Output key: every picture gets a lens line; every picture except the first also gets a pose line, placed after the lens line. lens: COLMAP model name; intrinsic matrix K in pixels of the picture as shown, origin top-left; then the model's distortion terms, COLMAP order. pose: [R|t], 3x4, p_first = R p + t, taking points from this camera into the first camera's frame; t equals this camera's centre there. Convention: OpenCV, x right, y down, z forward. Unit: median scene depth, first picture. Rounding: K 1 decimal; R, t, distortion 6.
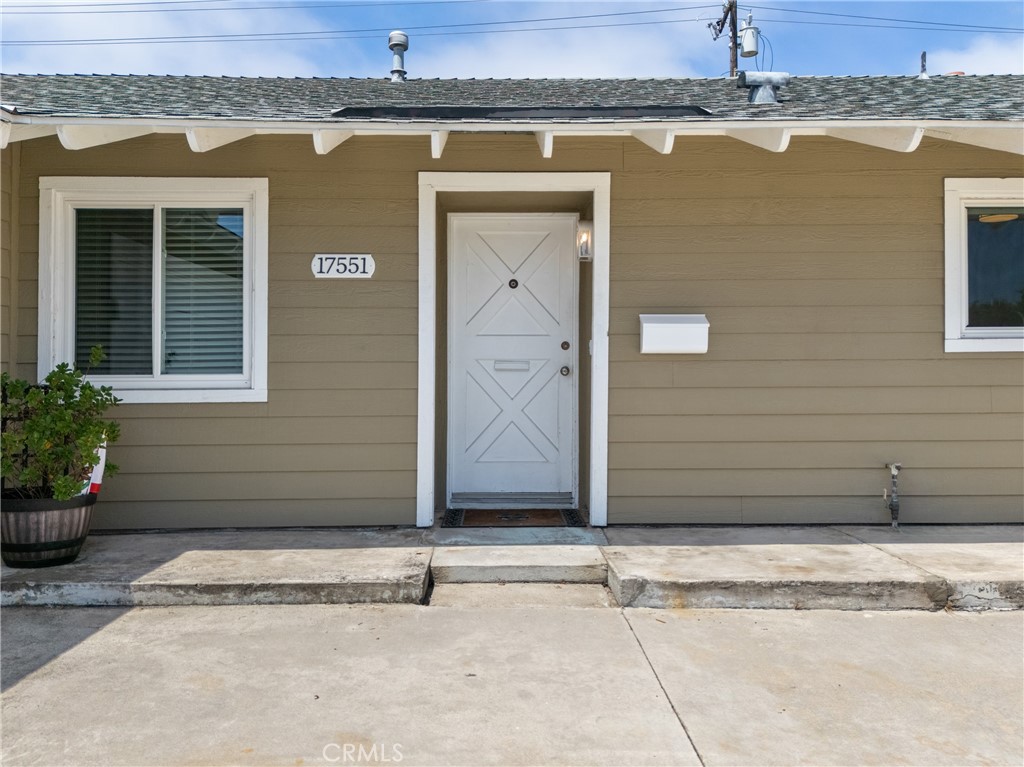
lens RADIAL K [[751.7, 0, 507.7], [0, 751.7, 377.7], [0, 0, 1]] dist [0.098356, -0.113629]
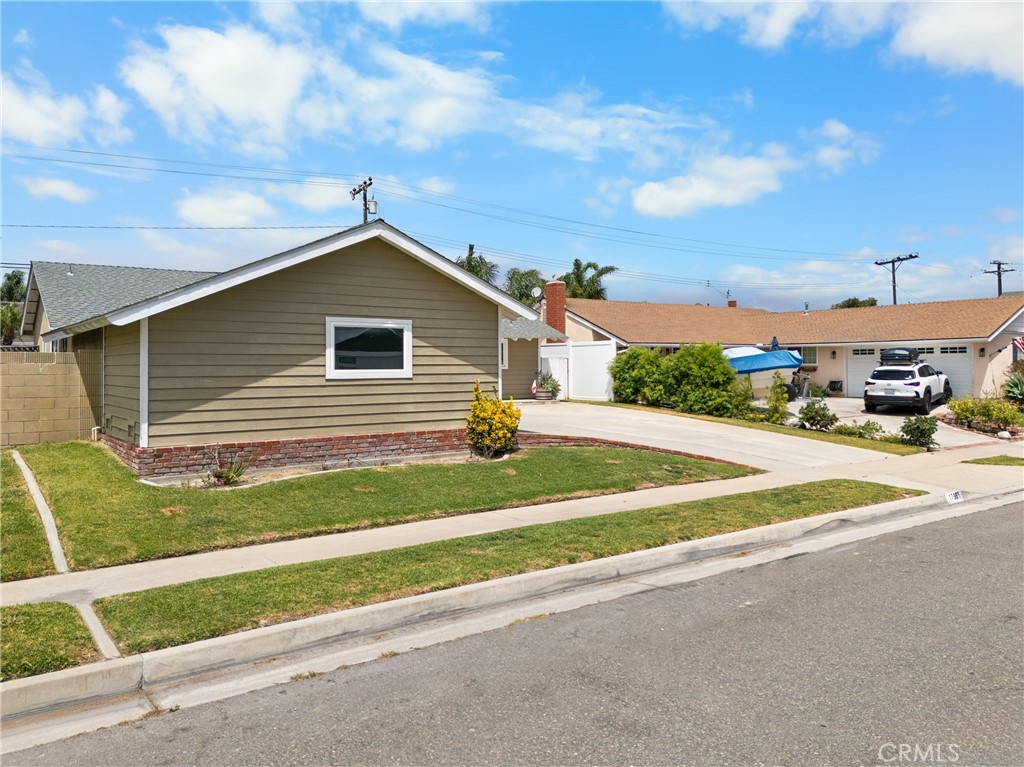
lens RADIAL K [[751.7, 0, 507.7], [0, 751.7, 377.7], [0, 0, 1]] dist [0.098356, -0.113629]
pose [[0.819004, -0.010034, 0.573700, -2.324118], [0.012568, 0.999921, -0.000454, 0.033038], [-0.573650, 0.007582, 0.819066, -3.542894]]
